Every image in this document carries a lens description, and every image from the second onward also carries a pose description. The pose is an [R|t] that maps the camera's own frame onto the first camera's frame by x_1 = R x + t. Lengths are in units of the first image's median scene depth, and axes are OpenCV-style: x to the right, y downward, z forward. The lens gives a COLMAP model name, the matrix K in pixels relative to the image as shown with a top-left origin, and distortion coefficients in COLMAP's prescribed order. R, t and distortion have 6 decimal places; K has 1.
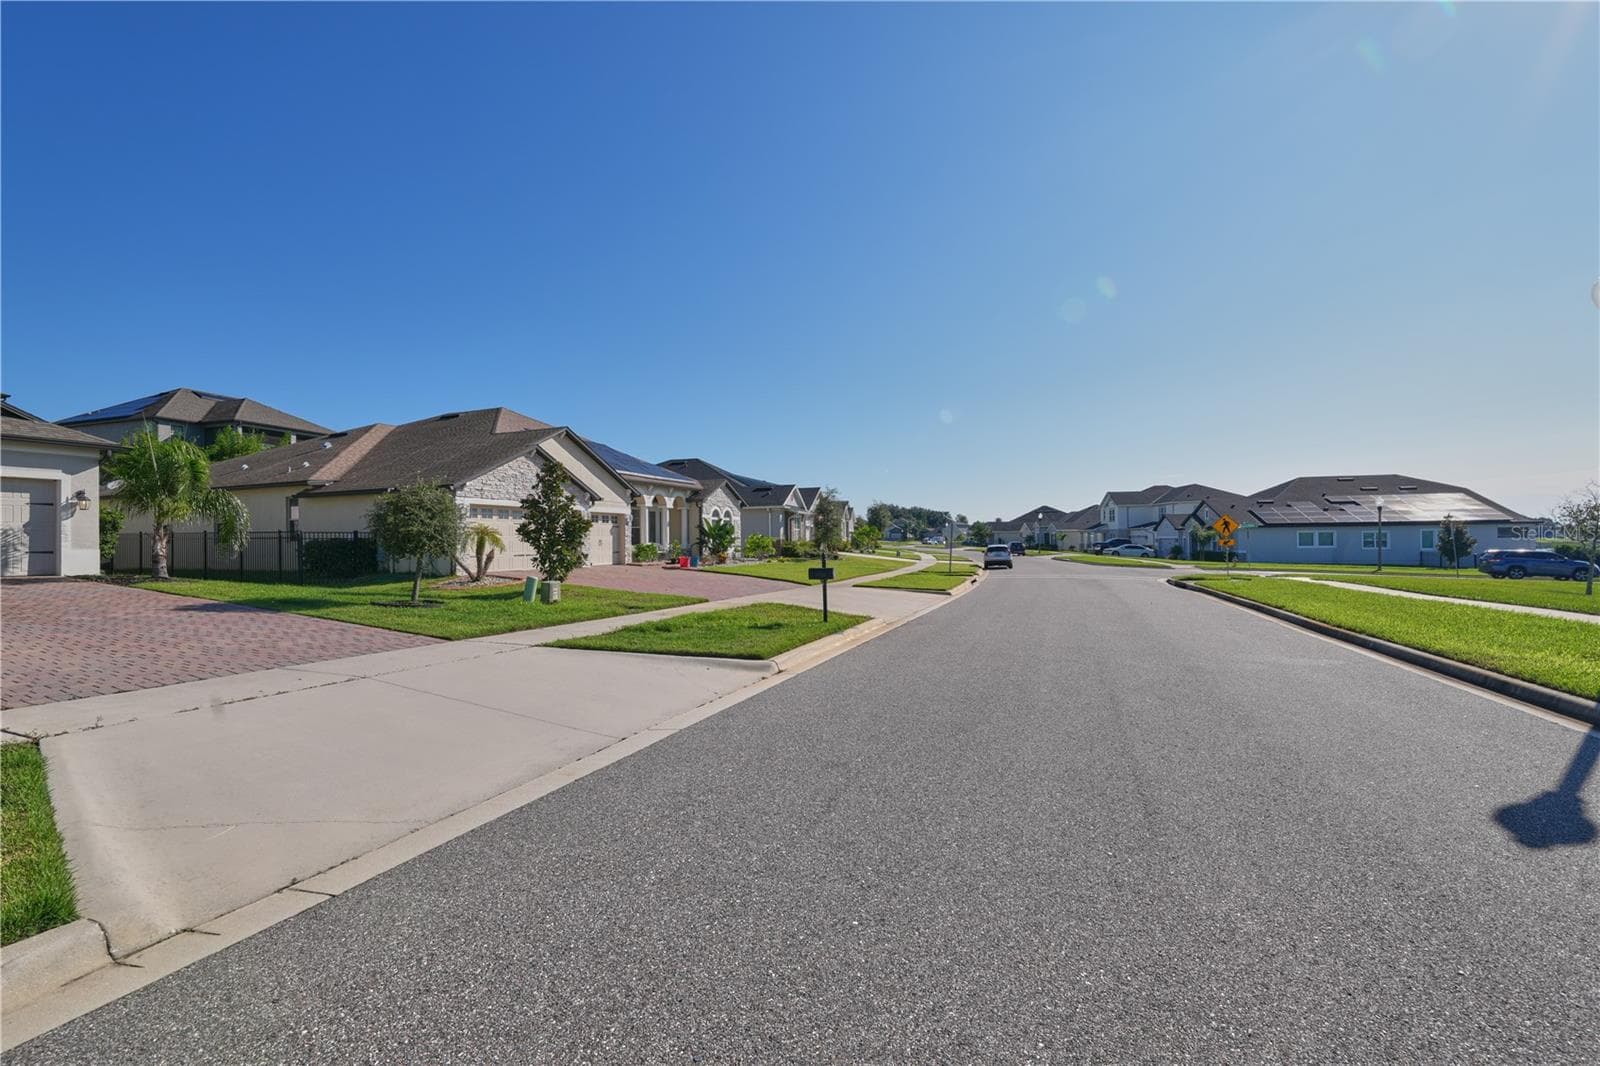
lens RADIAL K [[640.0, 0, 800.0], [0, 640.0, 533.0], [0, 0, 1]] dist [0.002668, -0.000563]
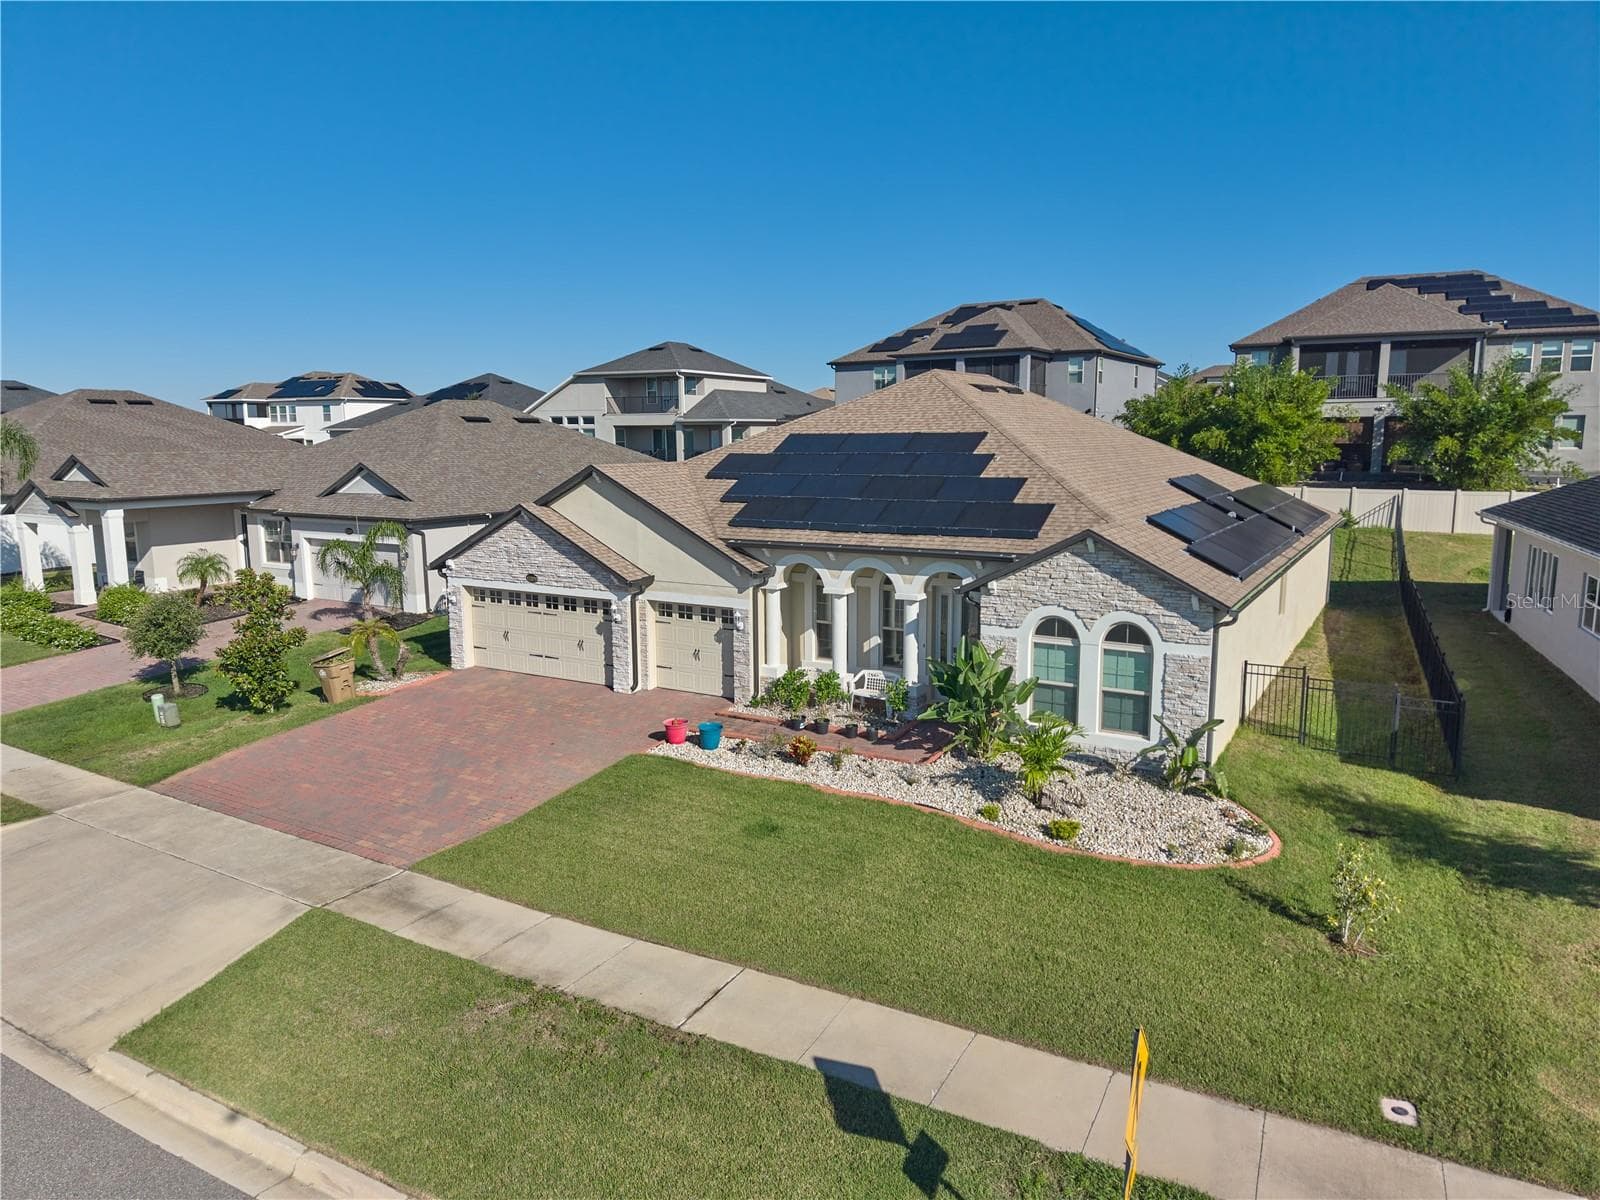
lens RADIAL K [[1050.5, 0, 806.3], [0, 1050.5, 596.3], [0, 0, 1]] dist [0.067795, -0.086426]
pose [[-0.141990, 0.166145, -0.975825, 0.456954], [0.020465, 0.986095, 0.164916, -0.149169], [0.989657, 0.003446, -0.143416, 0.982667]]
